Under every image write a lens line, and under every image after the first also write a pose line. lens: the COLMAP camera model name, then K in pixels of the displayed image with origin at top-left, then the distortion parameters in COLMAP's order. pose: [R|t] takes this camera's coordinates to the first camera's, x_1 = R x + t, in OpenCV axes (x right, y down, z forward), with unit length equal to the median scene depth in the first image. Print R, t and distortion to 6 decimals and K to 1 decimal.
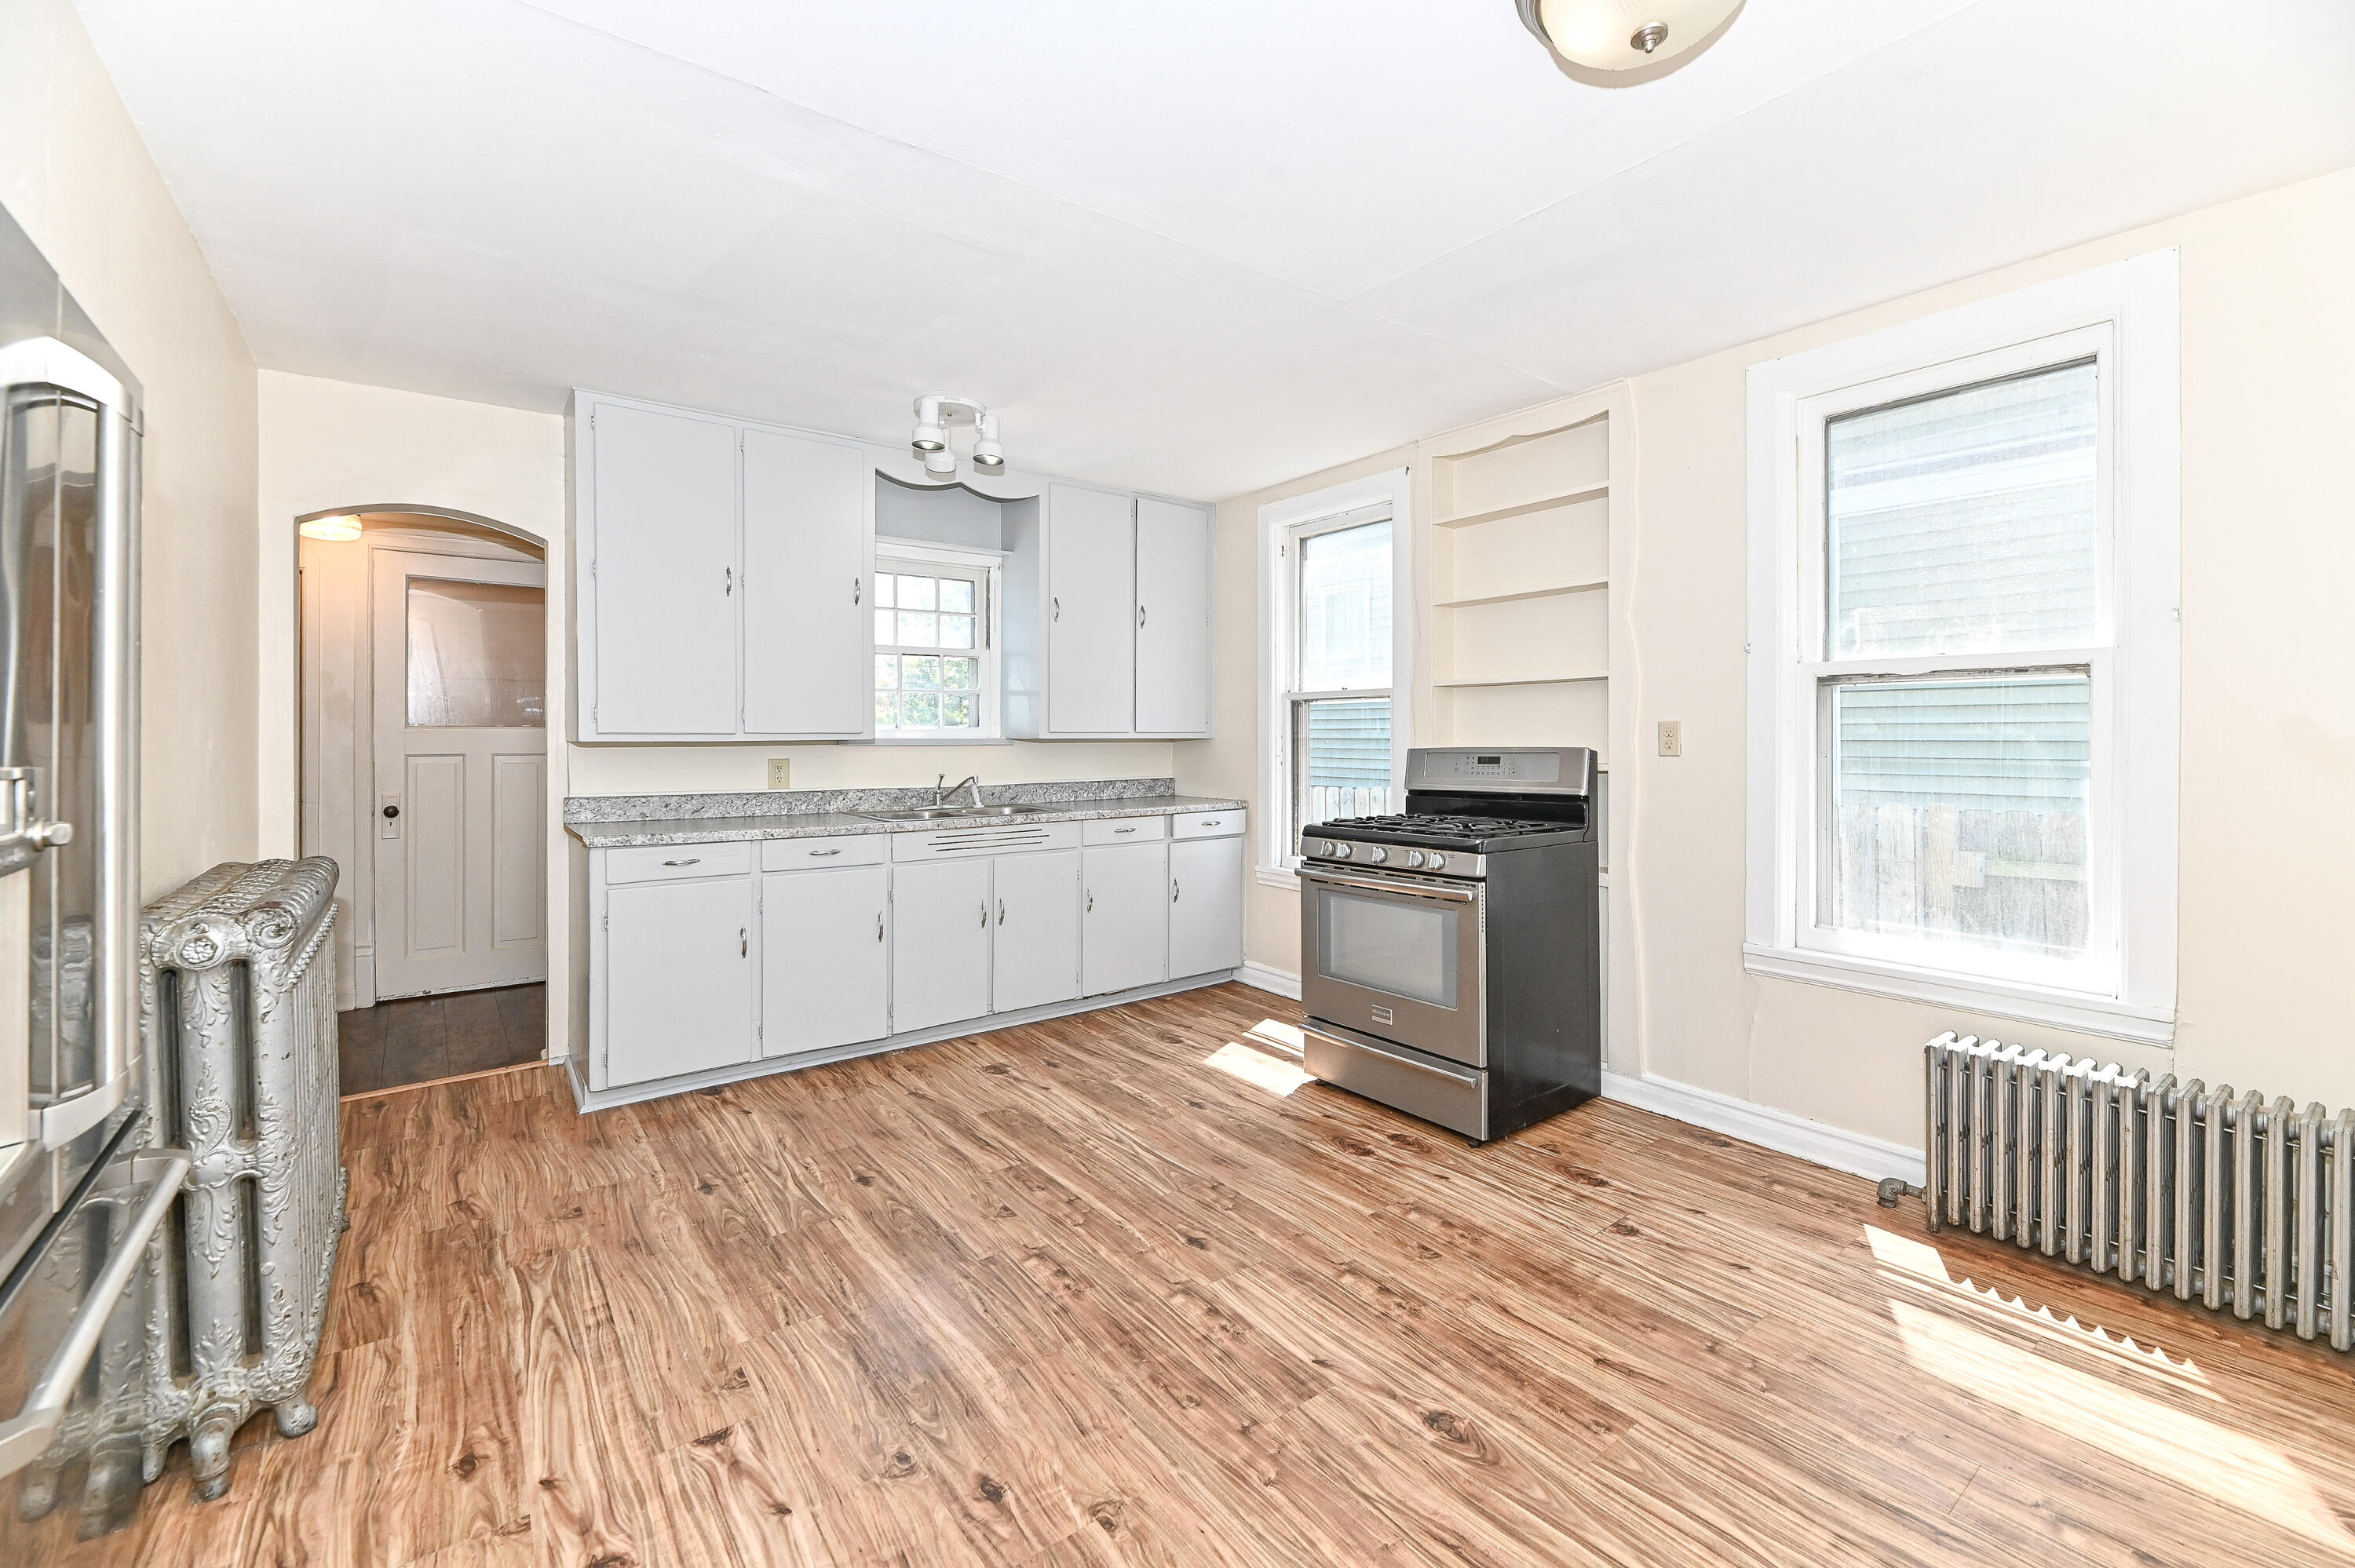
lens RADIAL K [[959.1, 0, 1117.8], [0, 959.1, 742.3], [0, 0, 1]] dist [0.002103, -0.004187]
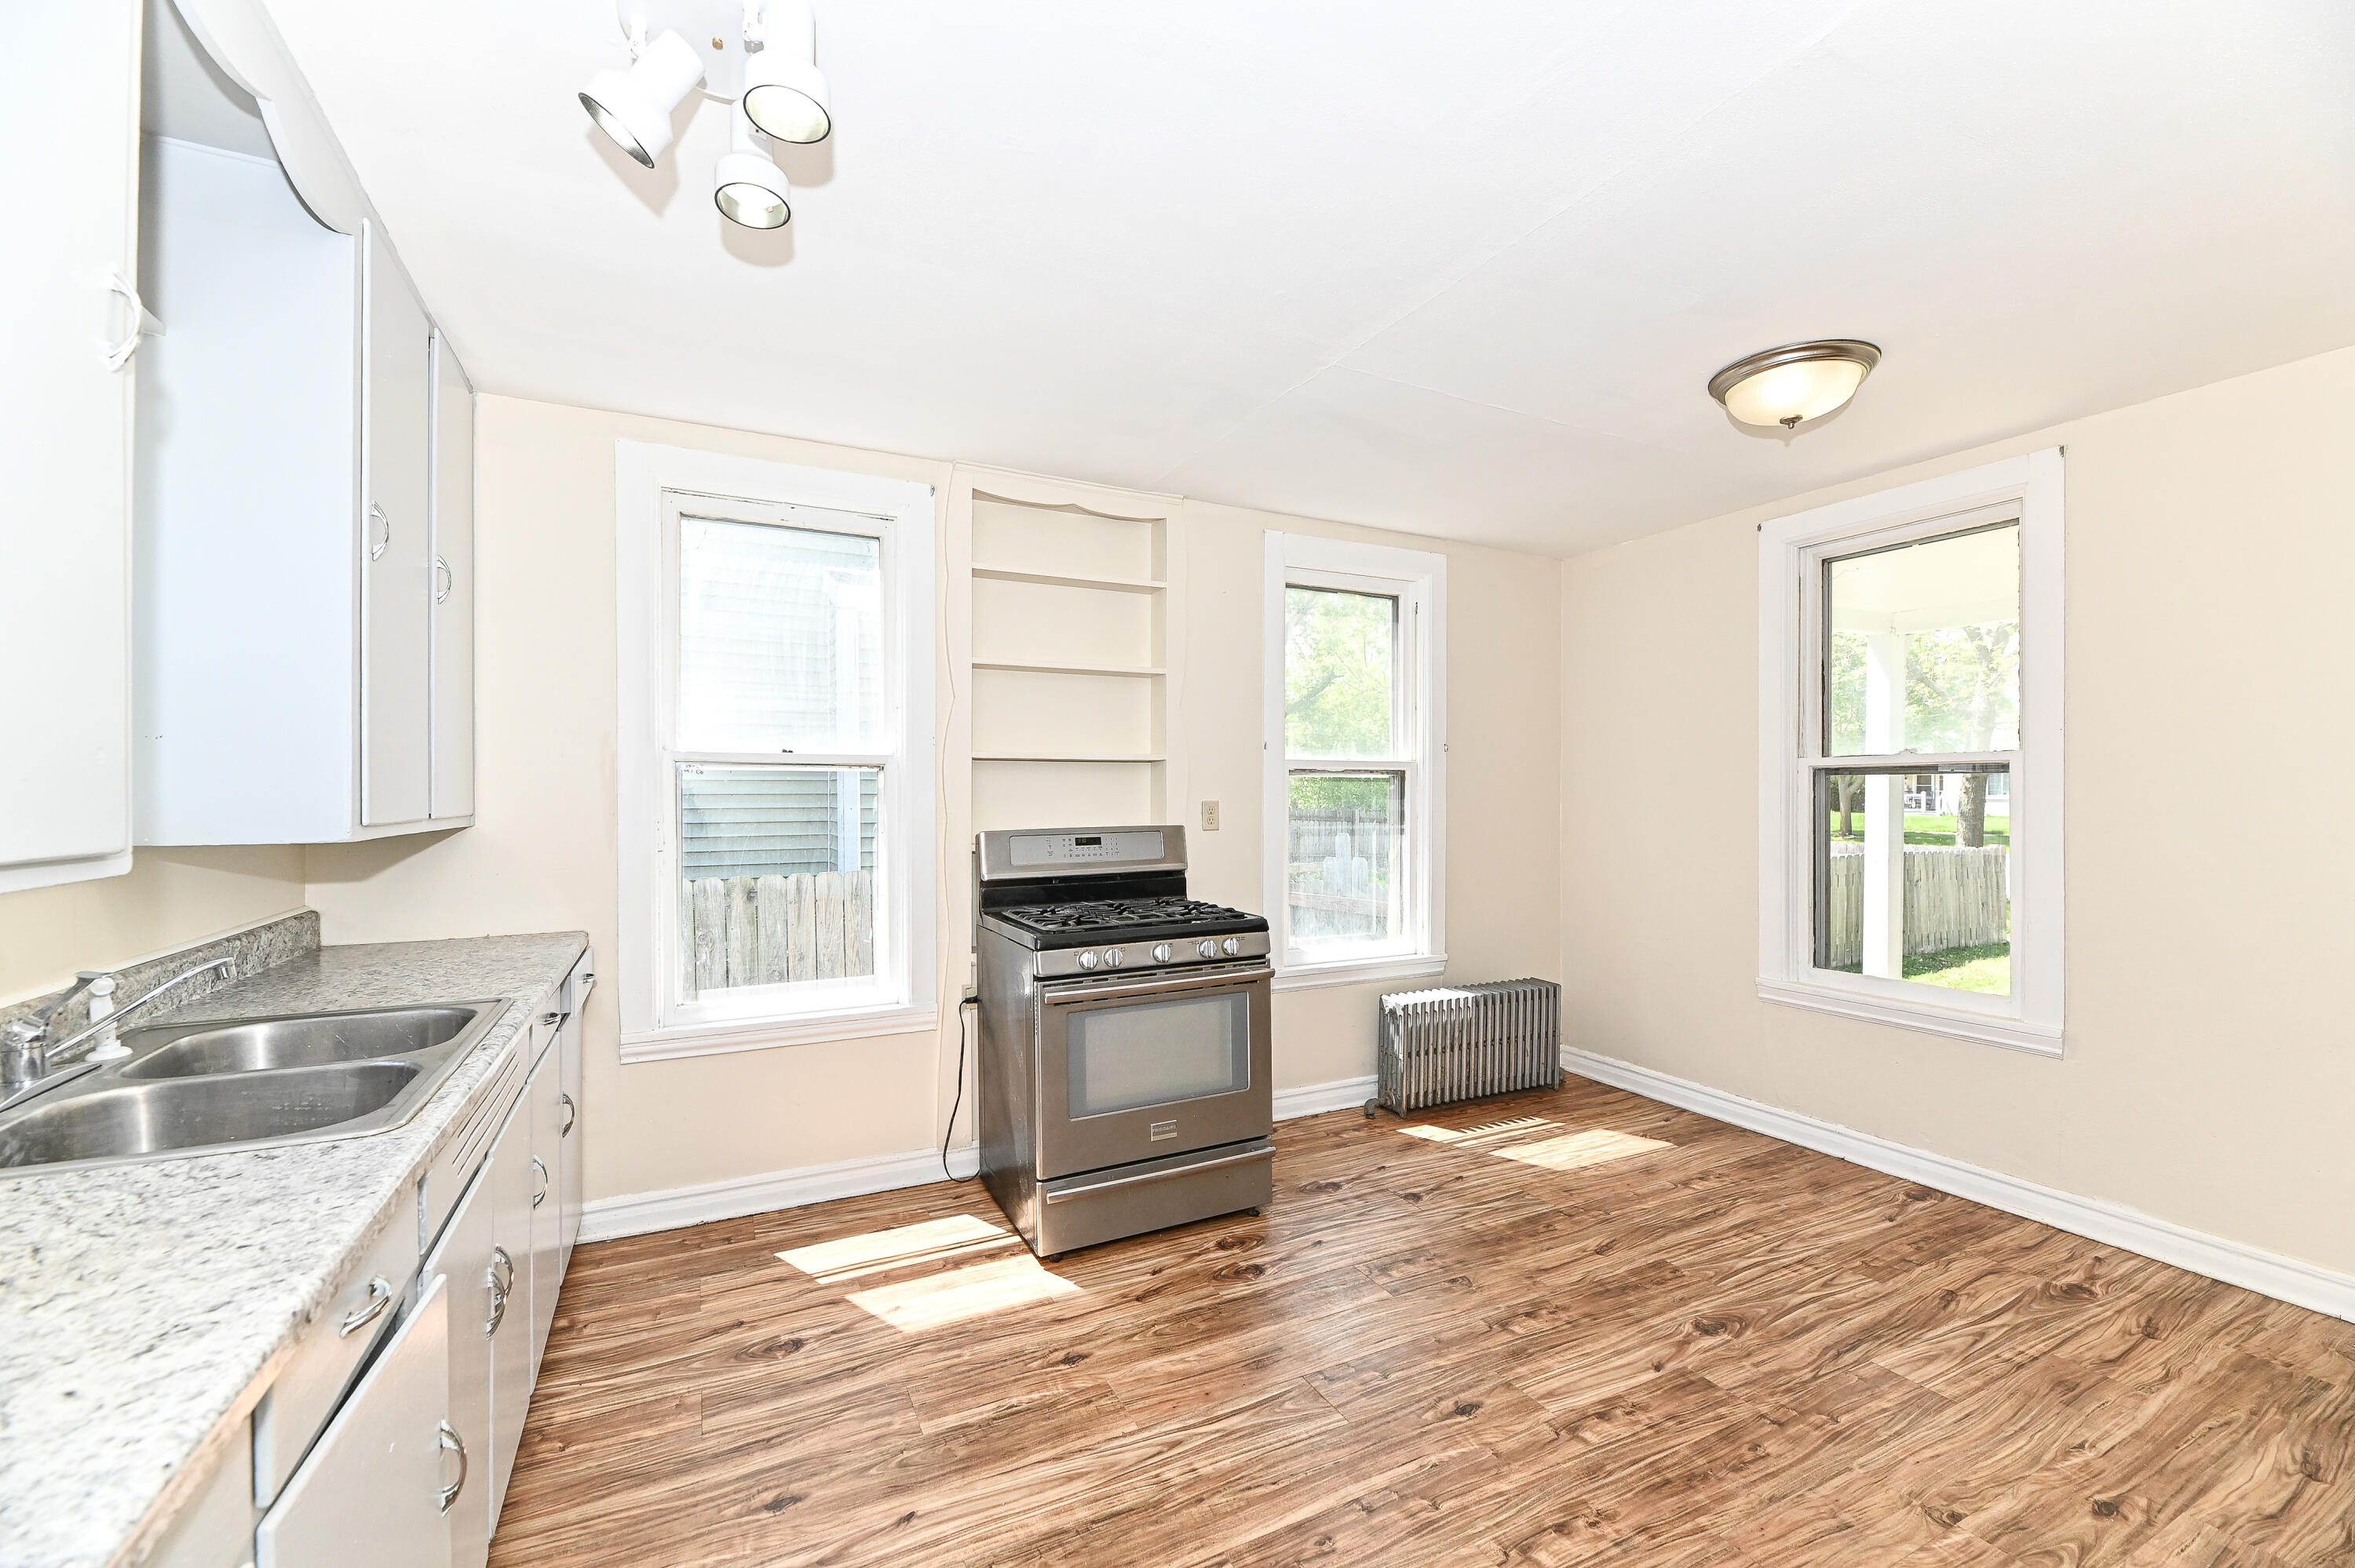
lens RADIAL K [[959.1, 0, 1241.1], [0, 959.1, 788.2], [0, 0, 1]] dist [0.002103, -0.004187]
pose [[0.134158, 0.003823, 0.990953, -0.672600], [0.006284, 0.999969, -0.004709, -0.034908], [-0.990940, 0.006859, 0.134130, 0.892632]]
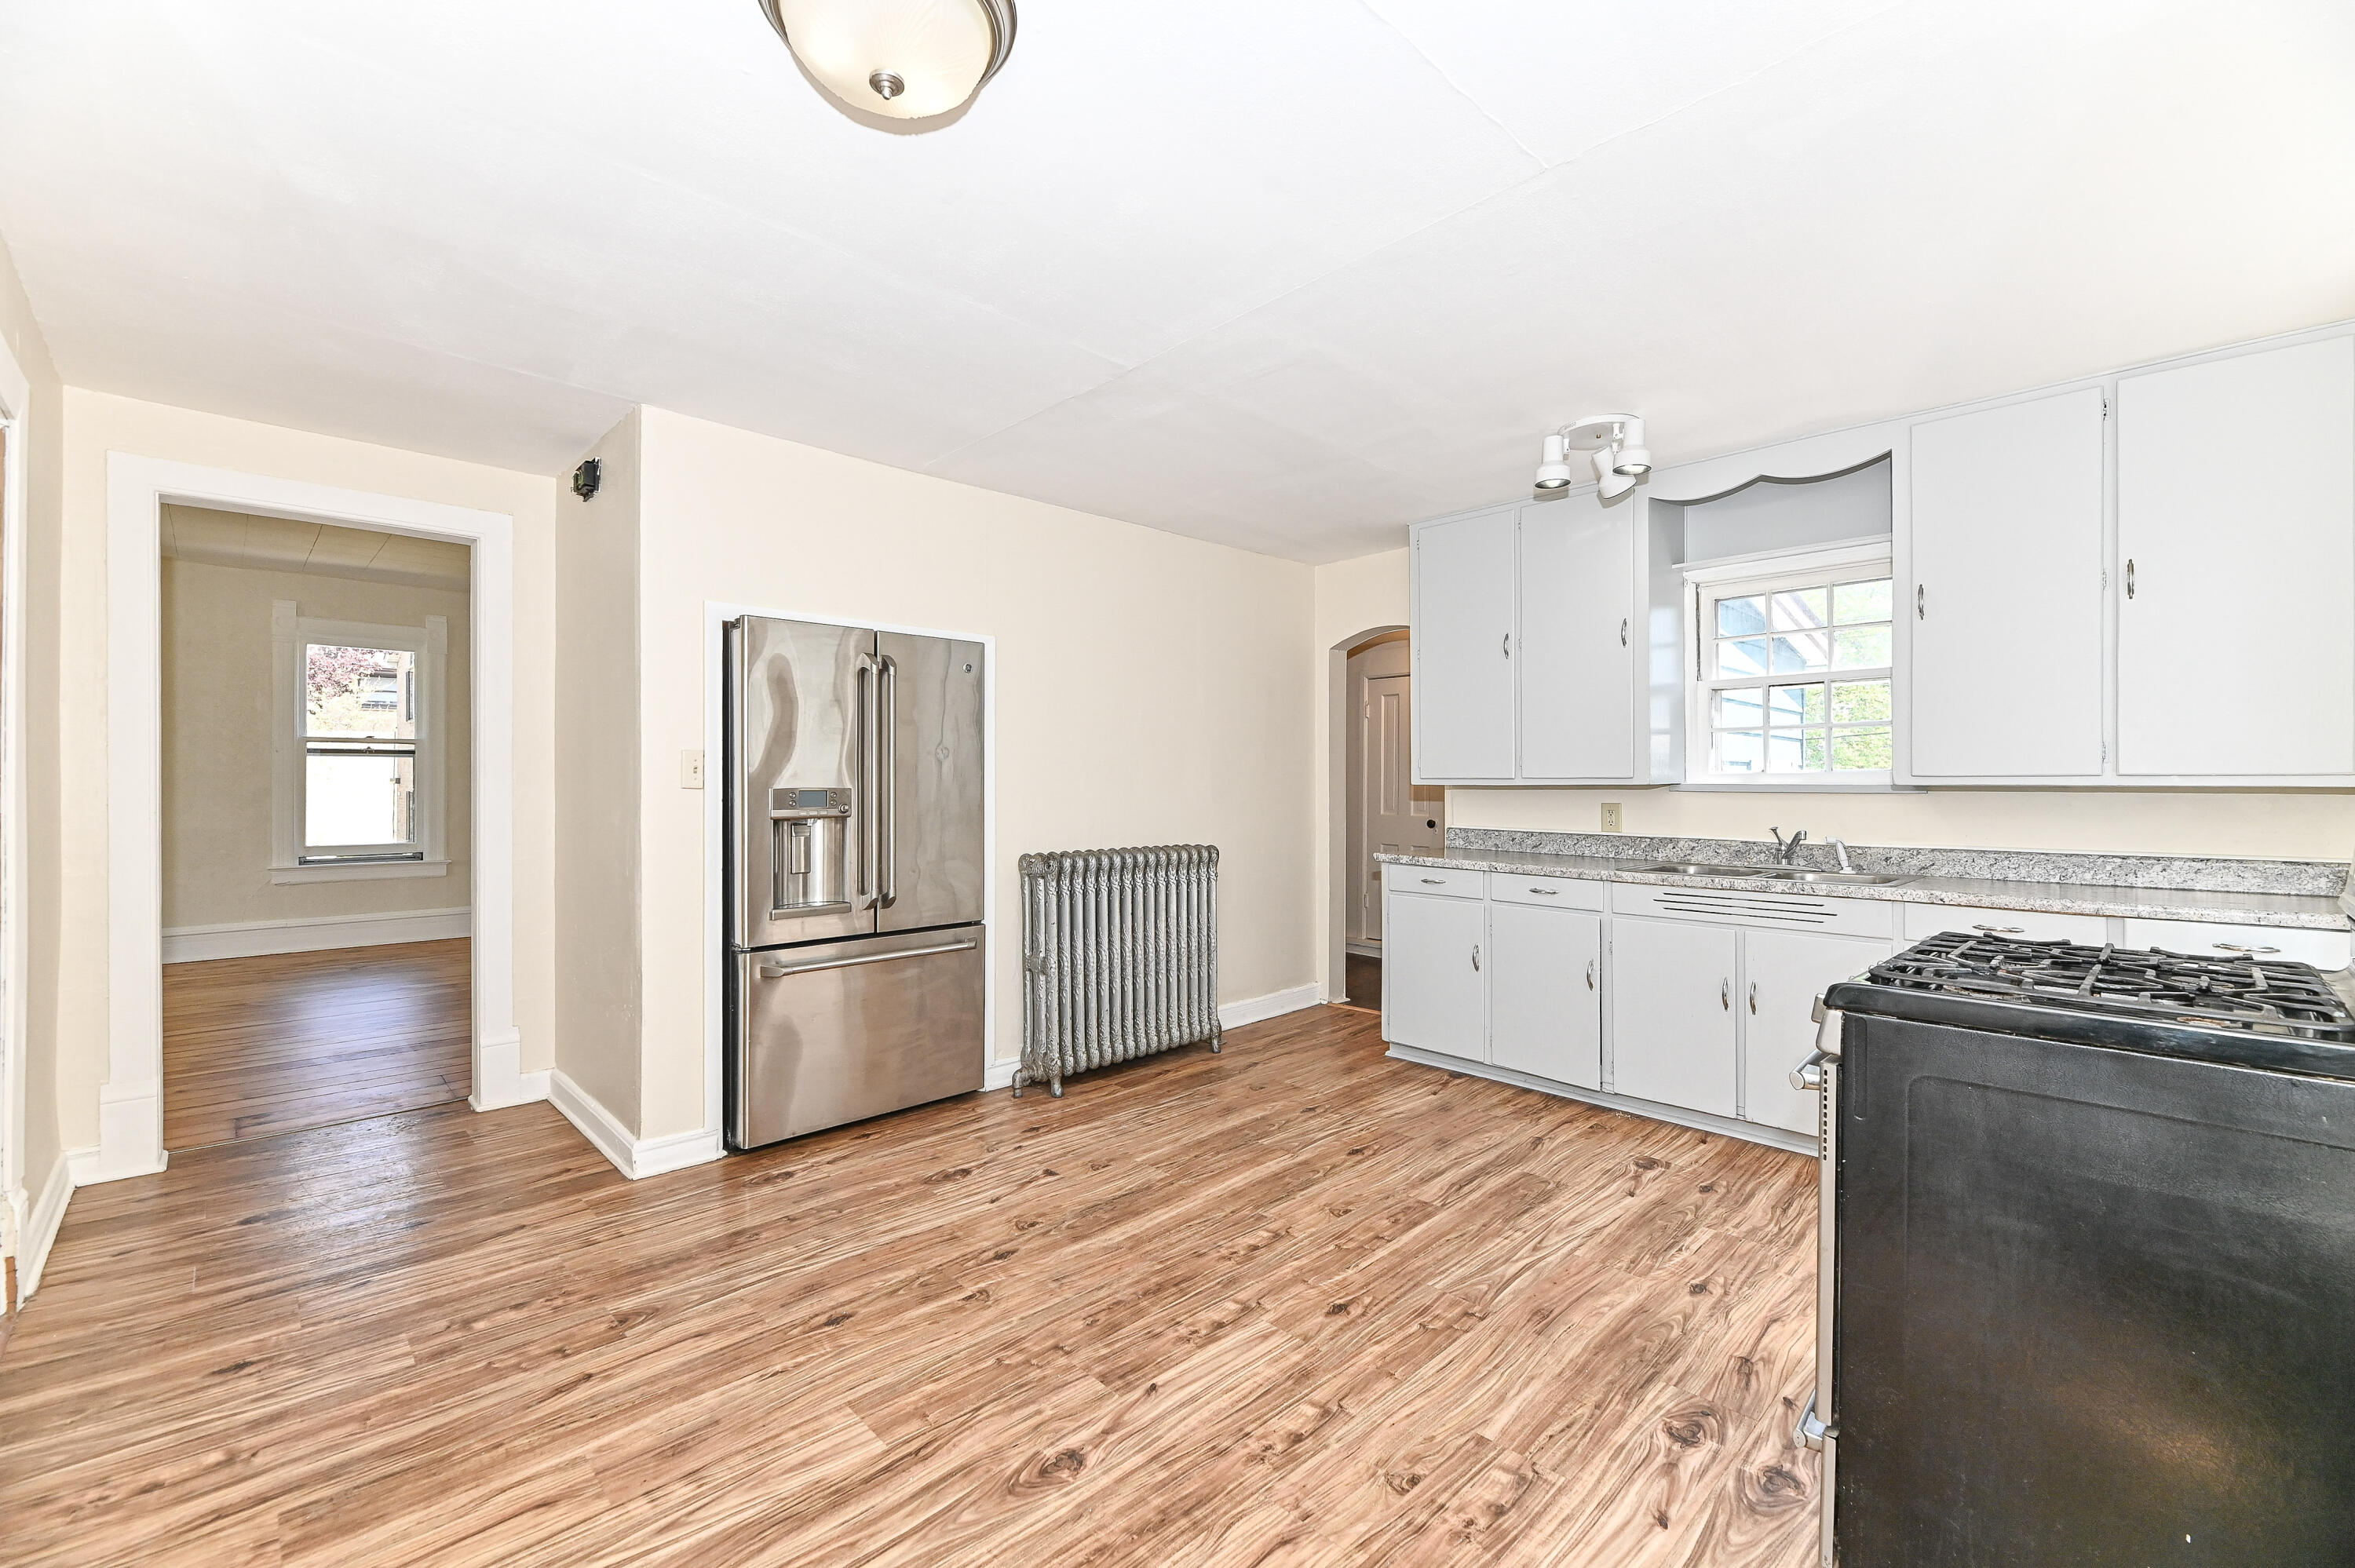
lens RADIAL K [[959.1, 0, 1260.4], [0, 959.1, 785.9], [0, 0, 1]] dist [0.002103, -0.004187]
pose [[0.196819, 0.004324, -0.980430, 0.825427], [-0.008183, 0.999963, 0.002768, -0.001237], [0.980406, 0.007478, 0.196847, 0.604029]]
